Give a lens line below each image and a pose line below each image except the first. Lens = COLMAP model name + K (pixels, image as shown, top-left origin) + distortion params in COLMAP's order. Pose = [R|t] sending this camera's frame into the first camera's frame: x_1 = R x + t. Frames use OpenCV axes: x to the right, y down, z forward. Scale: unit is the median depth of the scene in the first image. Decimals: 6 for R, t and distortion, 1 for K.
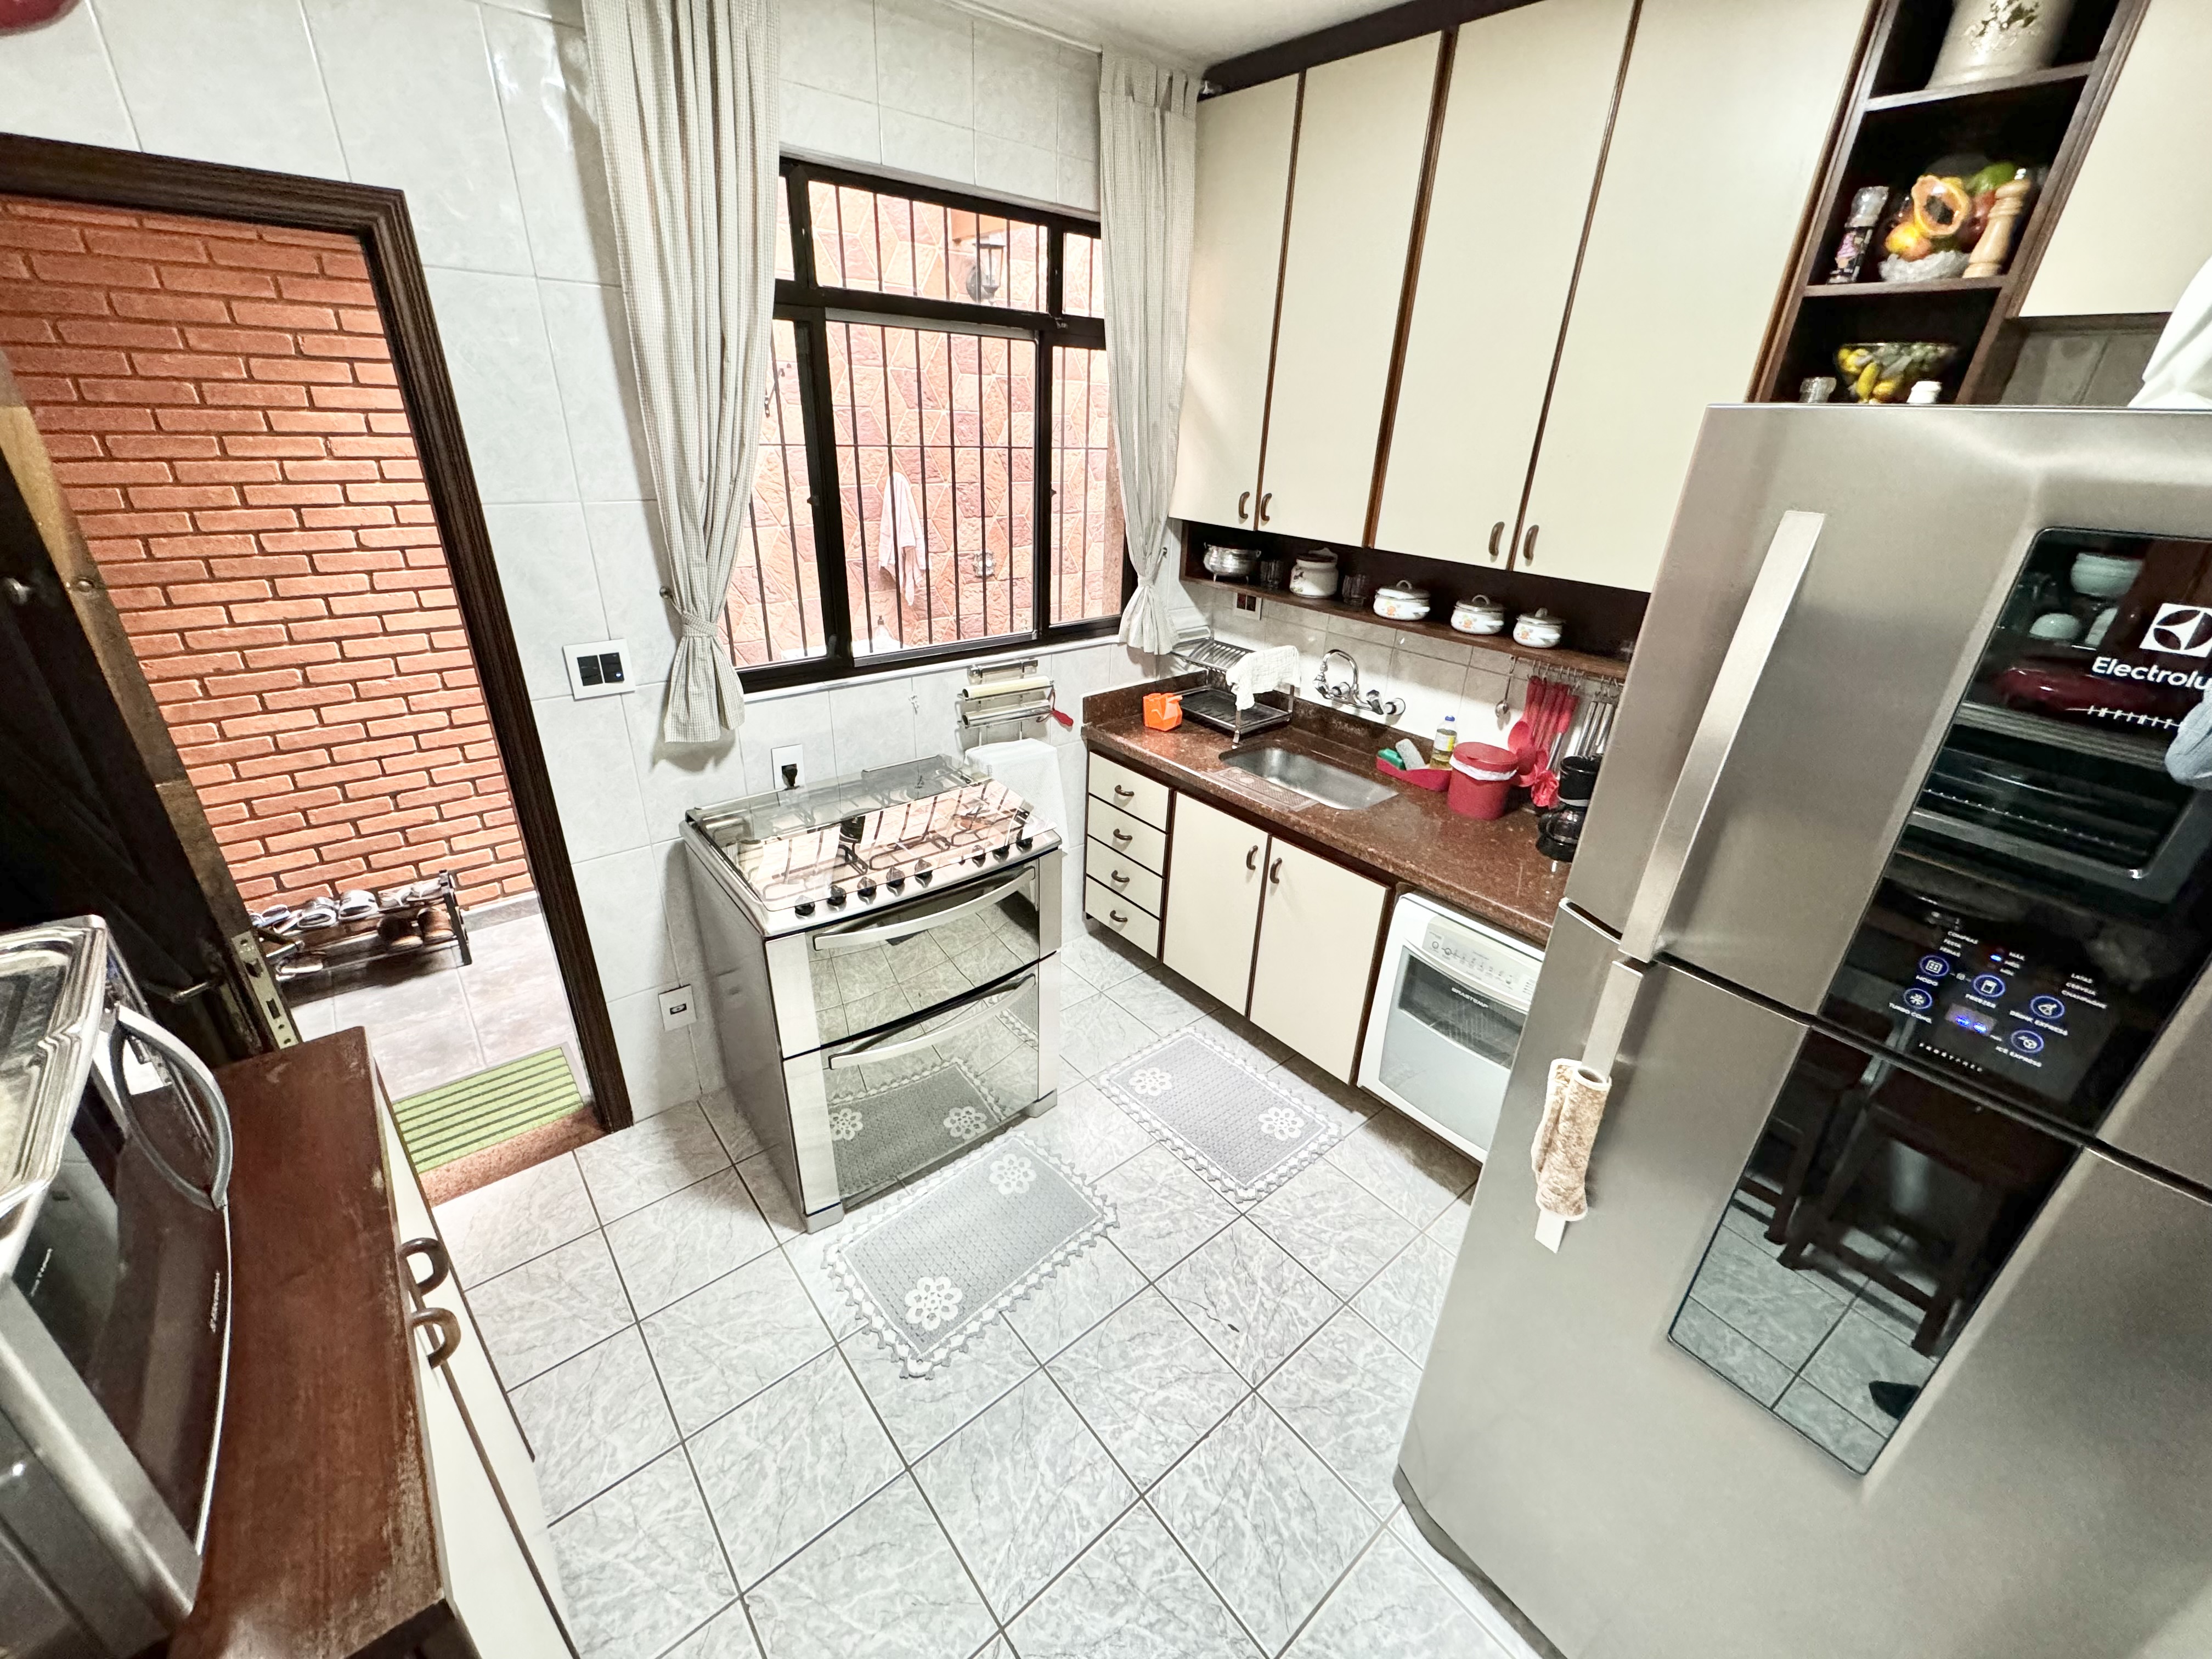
lens RADIAL K [[878.6, 0, 1108.1], [0, 878.6, 825.9], [0, 0, 1]] dist [-0.002170, 0.000074]
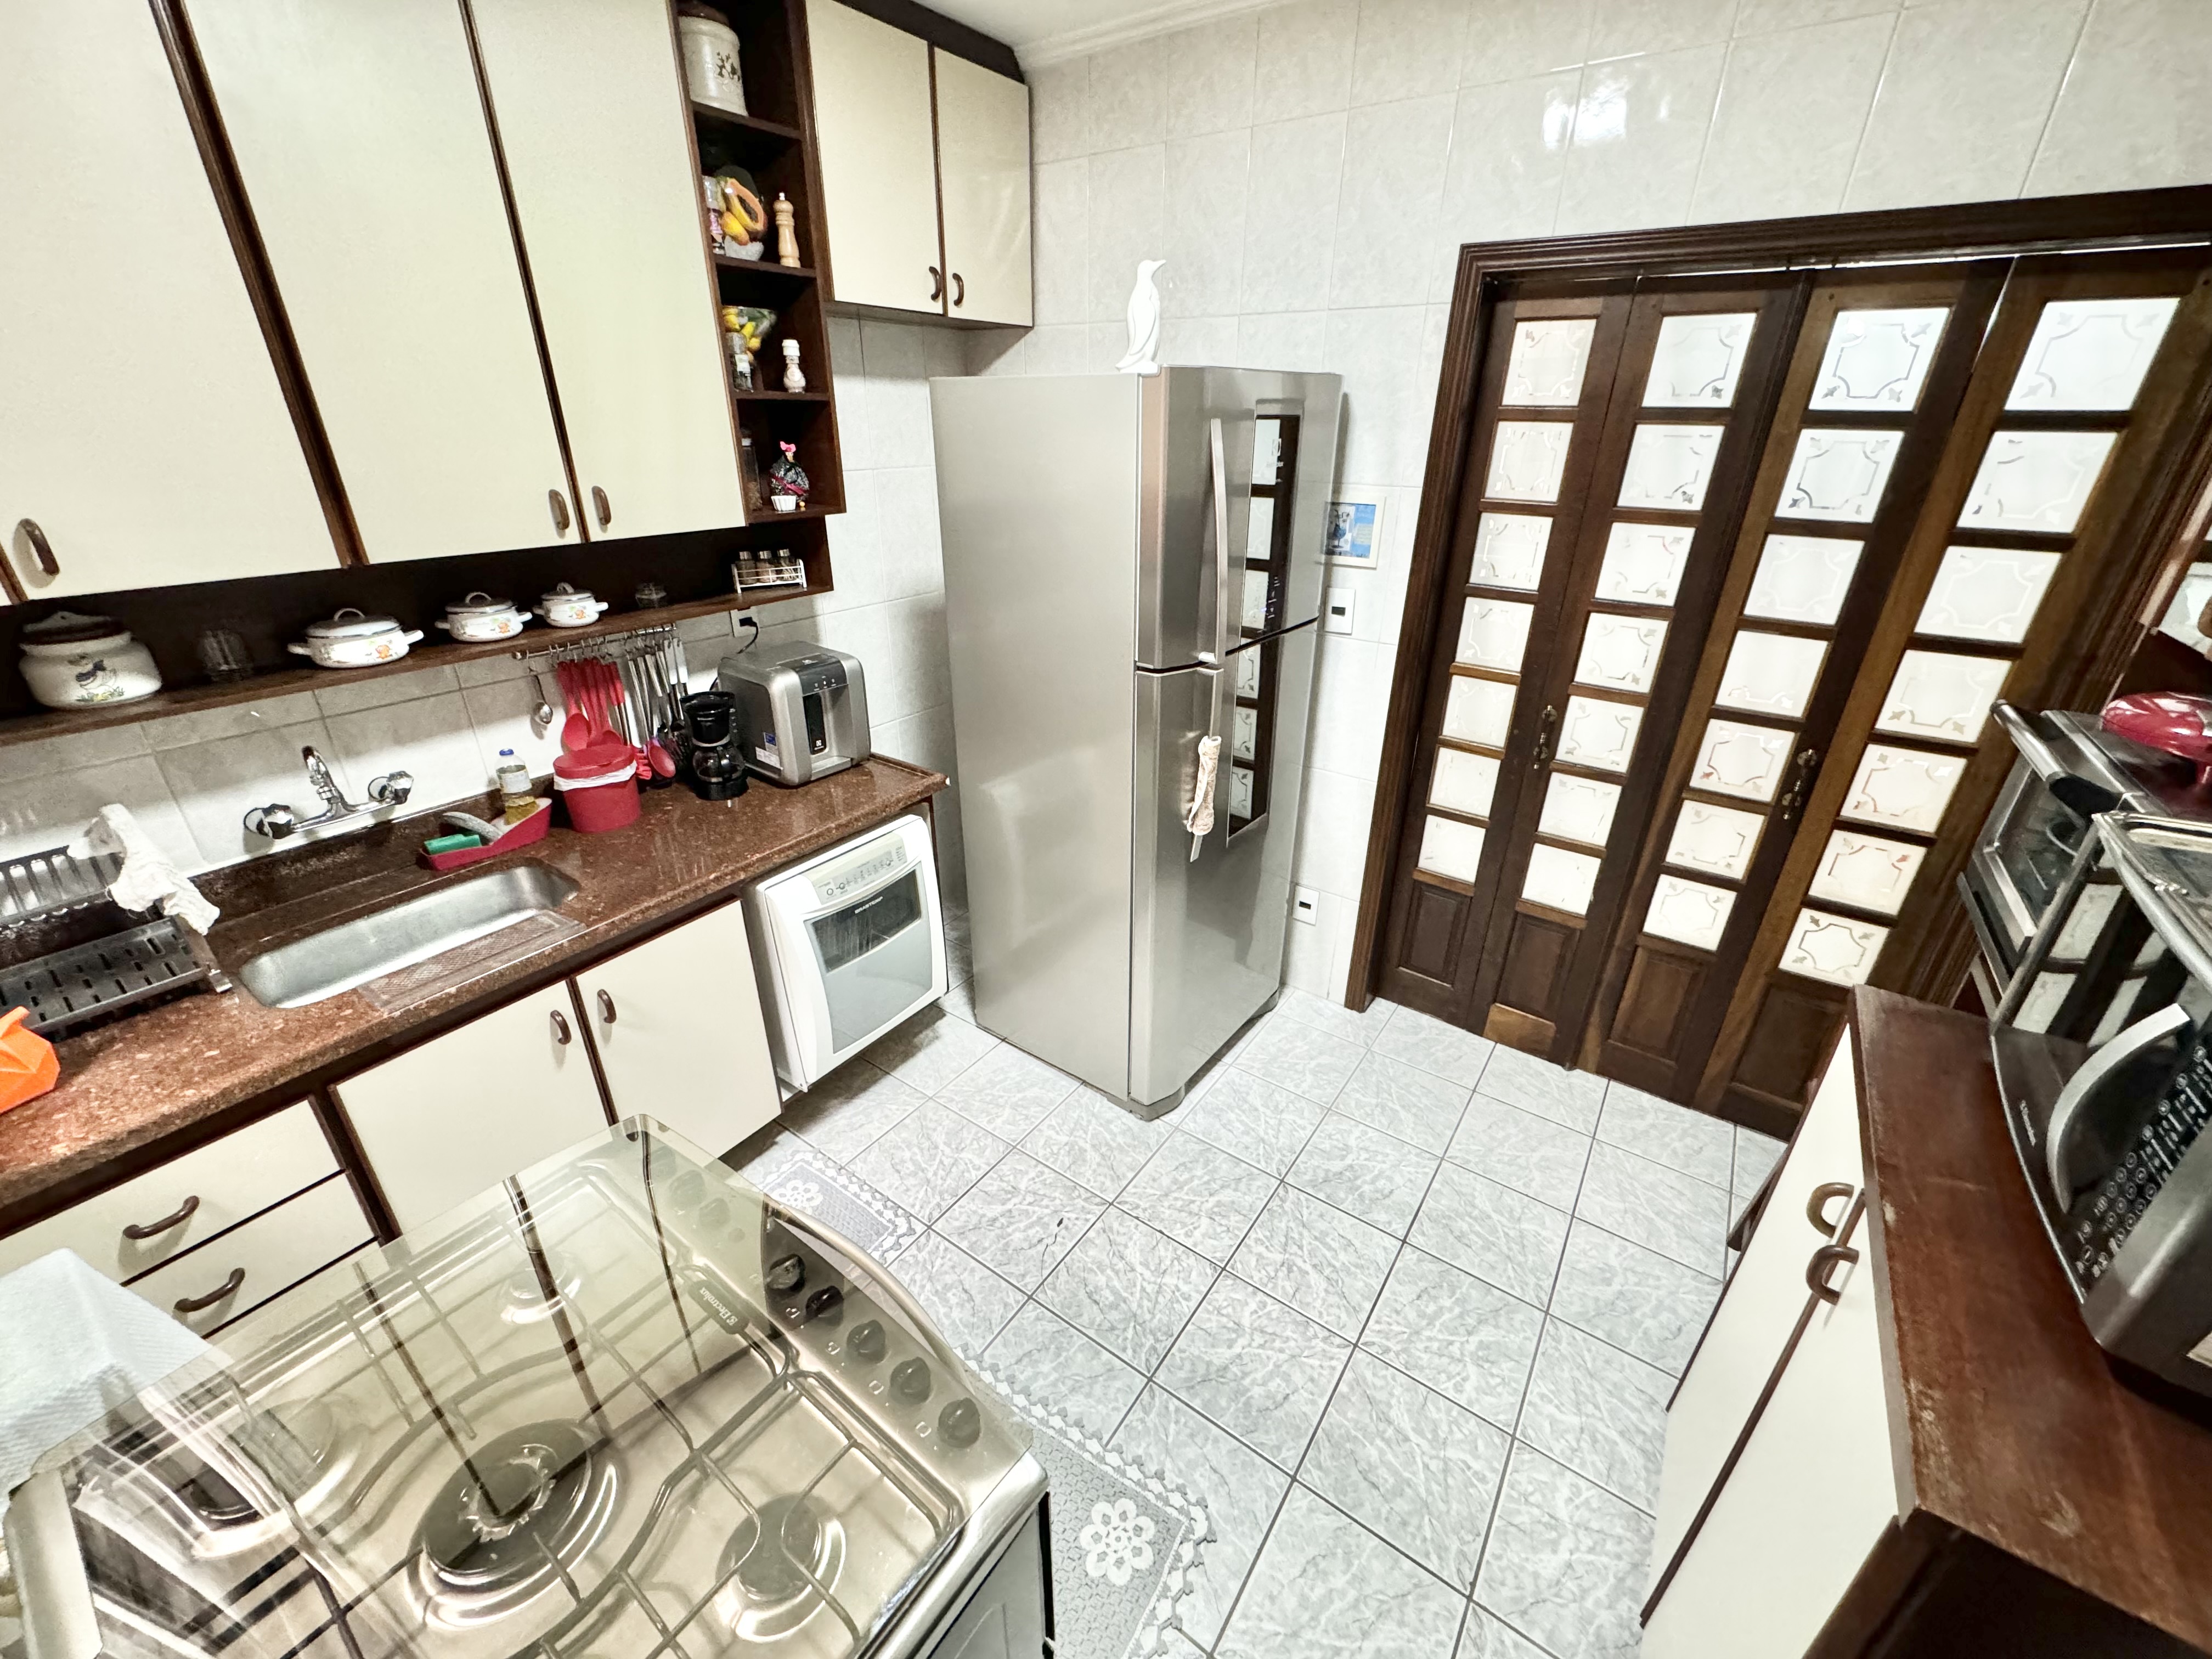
lens RADIAL K [[878.6, 0, 1103.2], [0, 878.6, 822.5], [0, 0, 1]] dist [-0.002170, 0.000074]
pose [[-0.252192, -0.446711, 0.858398, -0.449485], [0.396352, 0.761563, 0.512764, -0.265081], [-0.882782, 0.469543, -0.015005, 0.566172]]
